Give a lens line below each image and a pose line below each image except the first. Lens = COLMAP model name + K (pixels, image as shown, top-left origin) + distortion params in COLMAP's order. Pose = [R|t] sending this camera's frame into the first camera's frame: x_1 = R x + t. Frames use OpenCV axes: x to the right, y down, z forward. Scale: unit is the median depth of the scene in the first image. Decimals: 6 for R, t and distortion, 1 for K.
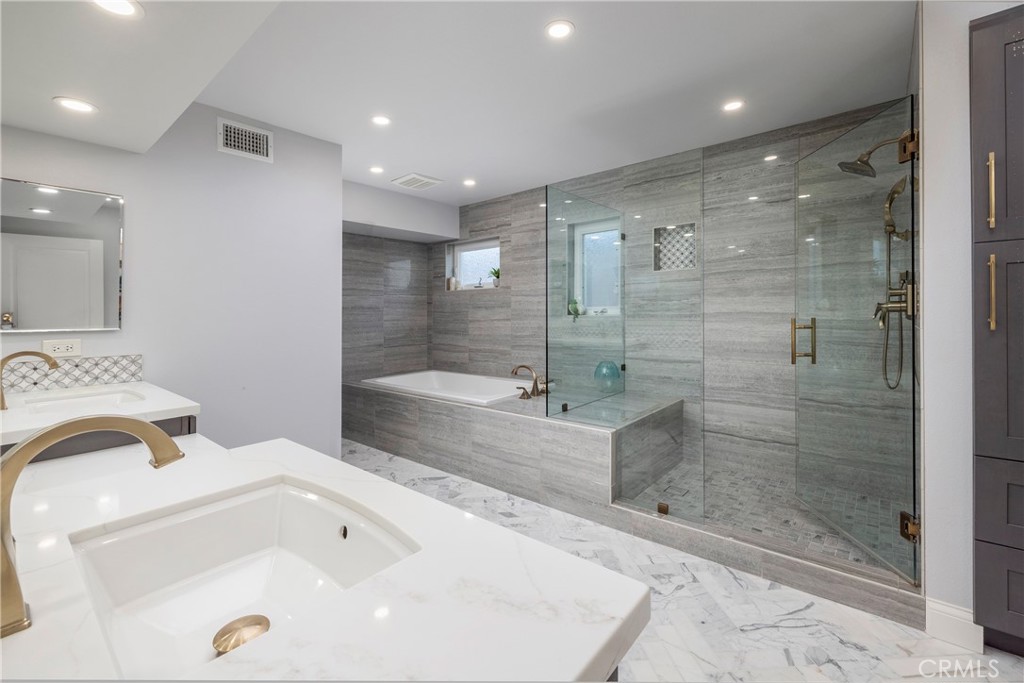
lens RADIAL K [[439.2, 0, 510.5], [0, 439.2, 318.4], [0, 0, 1]] dist [0.003413, 0.000424]
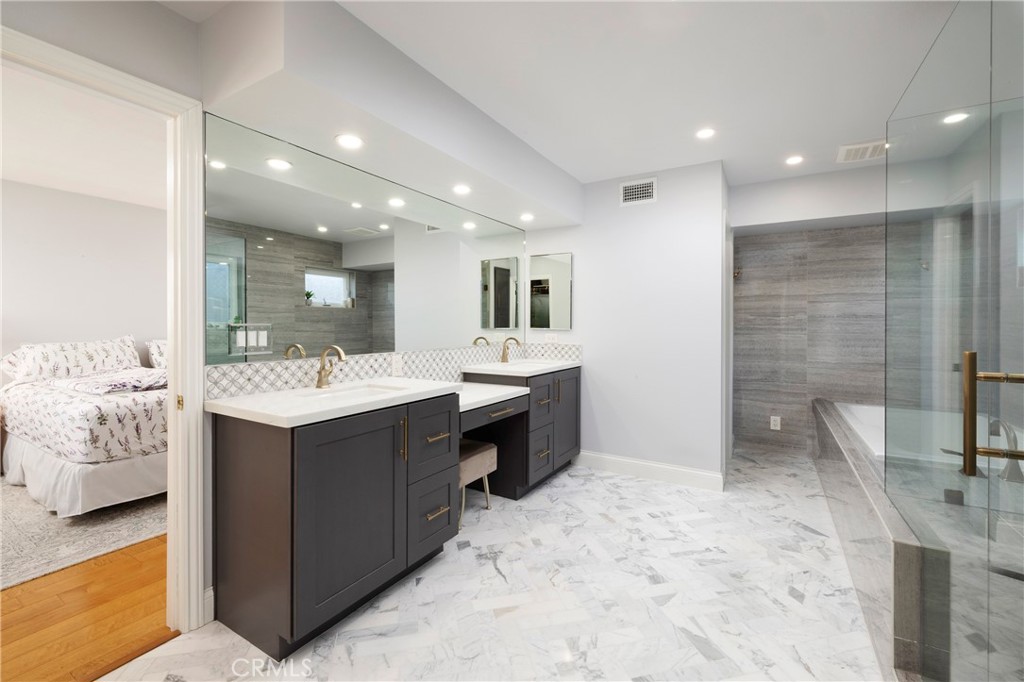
lens RADIAL K [[439.2, 0, 500.0], [0, 439.2, 321.6], [0, 0, 1]] dist [0.003413, 0.000424]
pose [[0.157134, 0.008015, -0.987545, 0.646836], [-0.020364, 0.999781, 0.004874, -0.007614], [0.987367, 0.019344, 0.157262, 0.378577]]
